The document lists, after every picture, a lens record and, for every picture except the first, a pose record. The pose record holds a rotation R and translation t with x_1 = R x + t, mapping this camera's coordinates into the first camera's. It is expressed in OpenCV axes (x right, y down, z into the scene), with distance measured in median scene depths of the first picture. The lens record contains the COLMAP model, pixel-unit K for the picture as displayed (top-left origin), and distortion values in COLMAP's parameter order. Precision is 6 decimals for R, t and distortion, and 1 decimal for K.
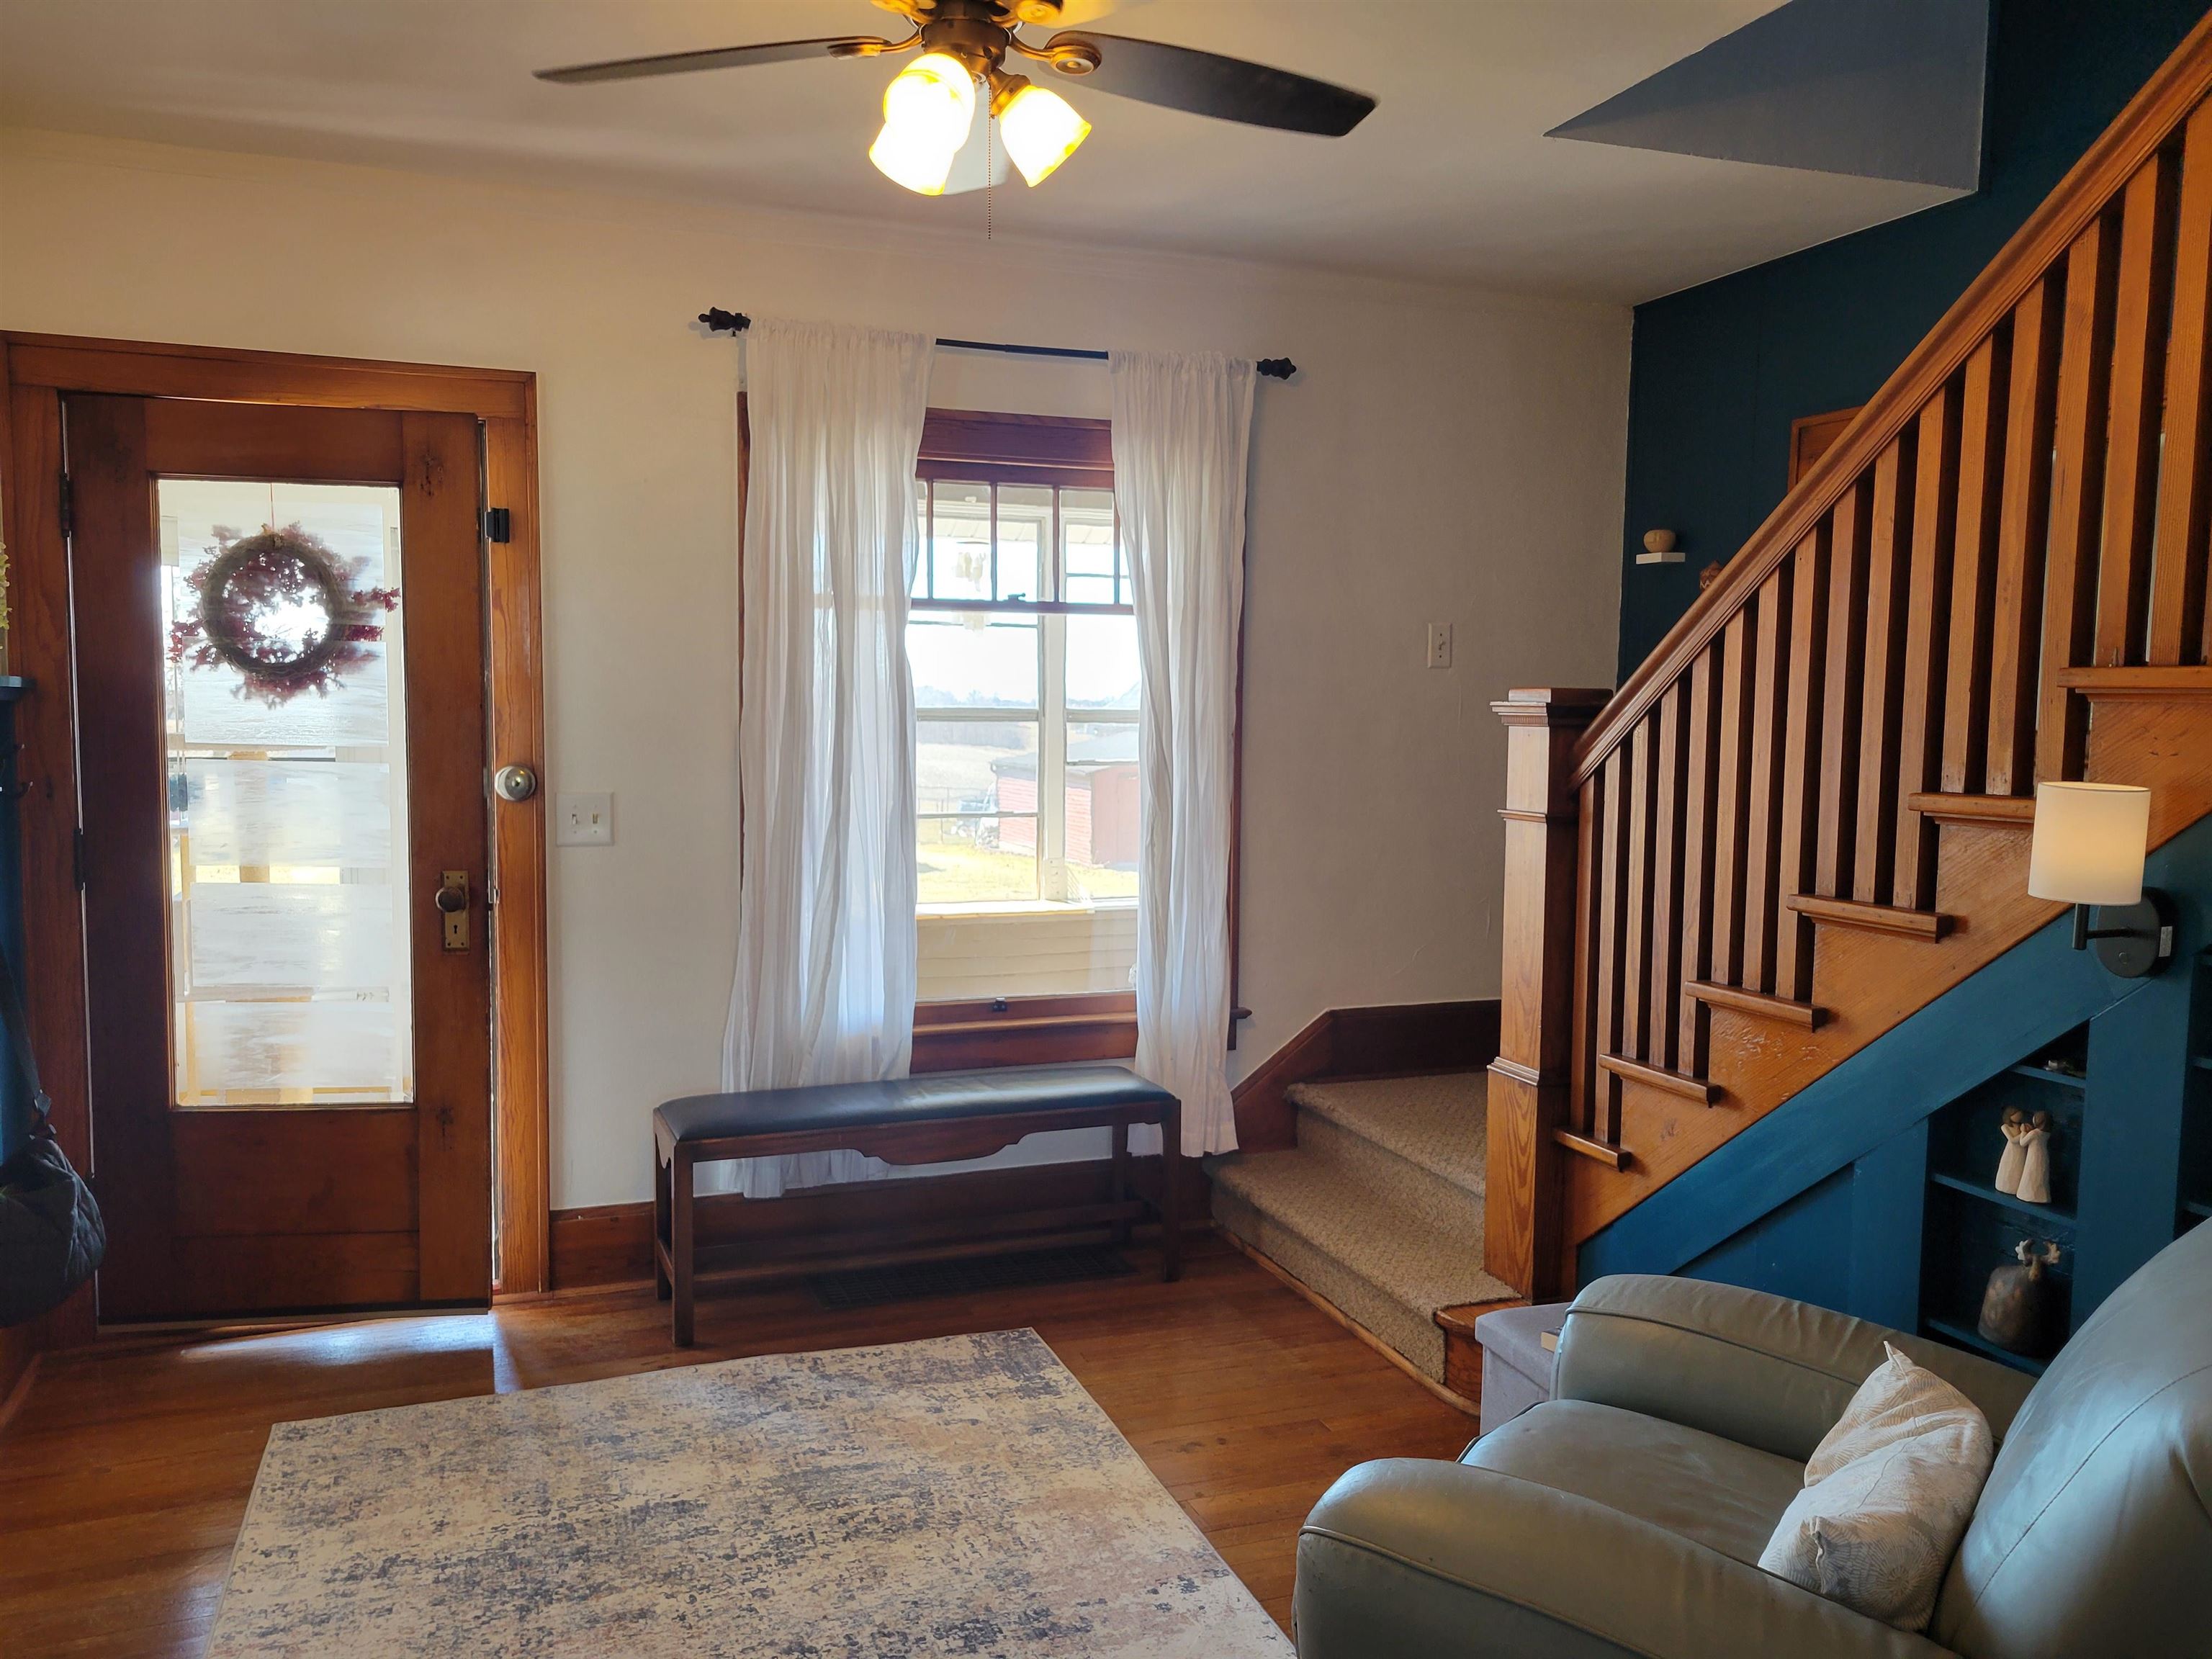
lens RADIAL K [[1670.8, 0, 1088.0], [0, 1670.8, 835.2], [0, 0, 1]] dist [0.064324, -0.027981]
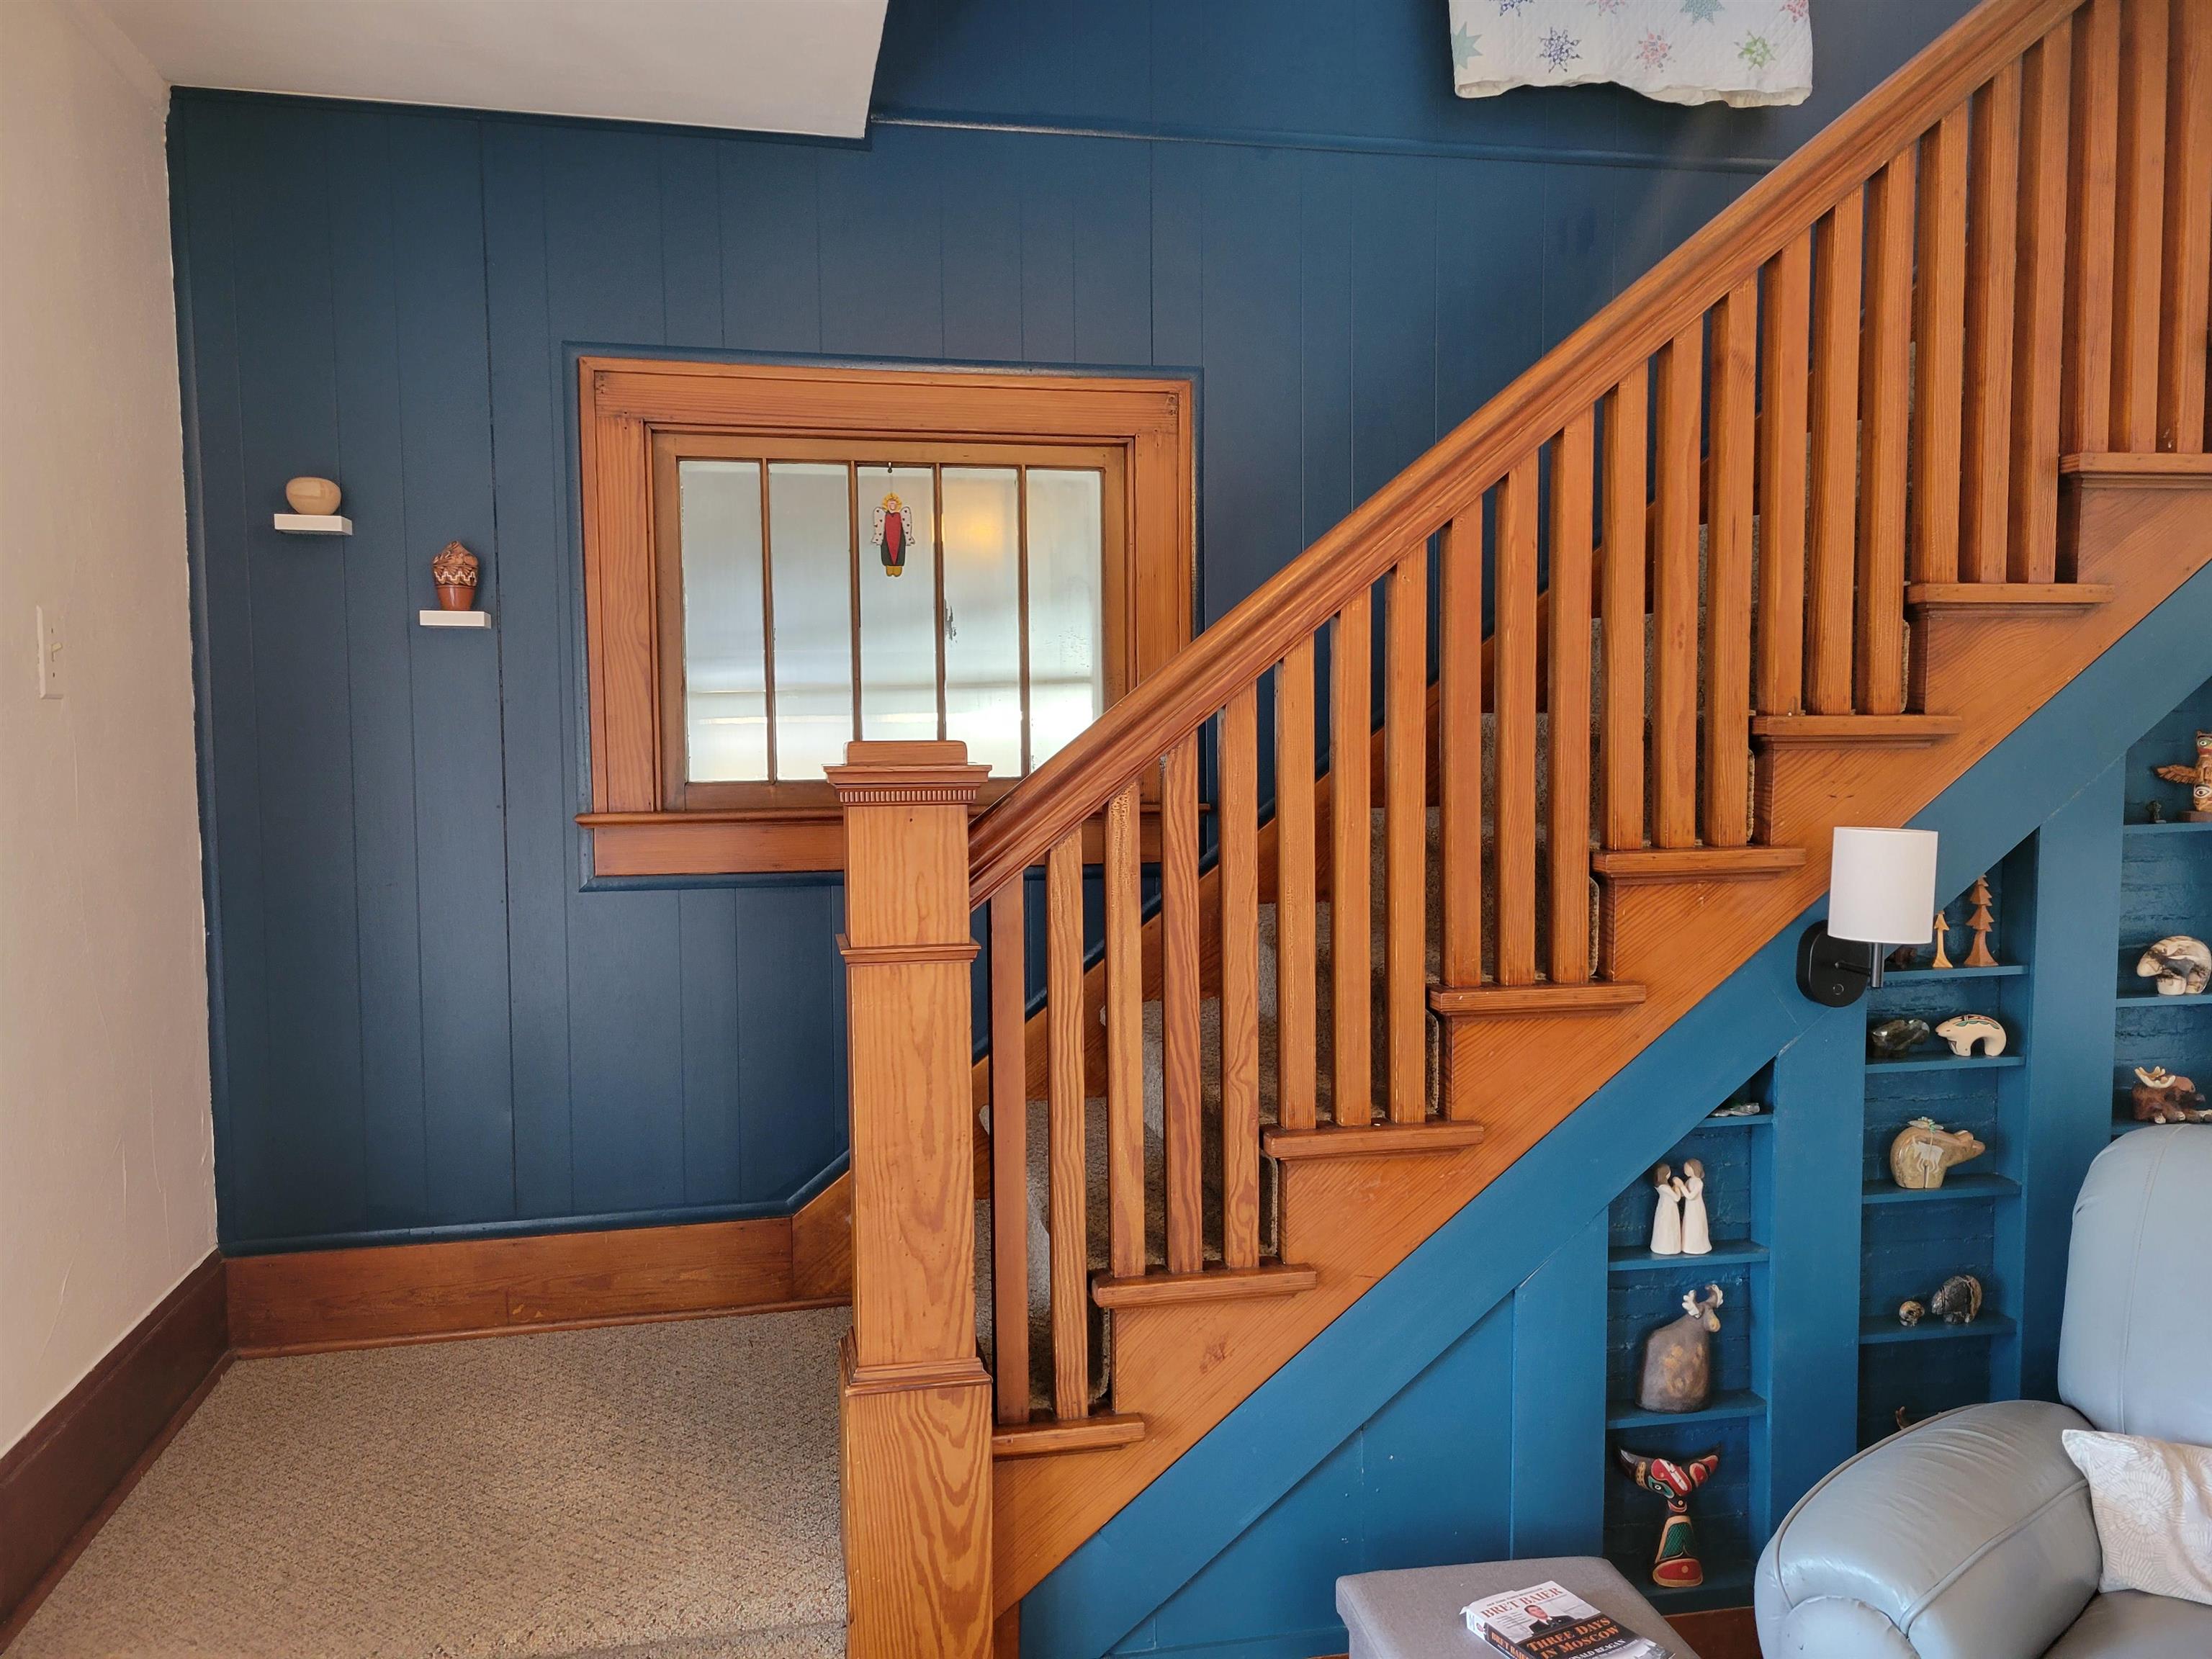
lens RADIAL K [[1606.4, 0, 1105.9], [0, 1606.4, 895.1], [0, 0, 1]] dist [-0.003883, -0.003676]
pose [[0.128540, -0.099532, 0.986697, -0.315157], [0.085309, 0.992372, 0.088991, -0.084099], [-0.988028, 0.072735, 0.136051, 0.941363]]
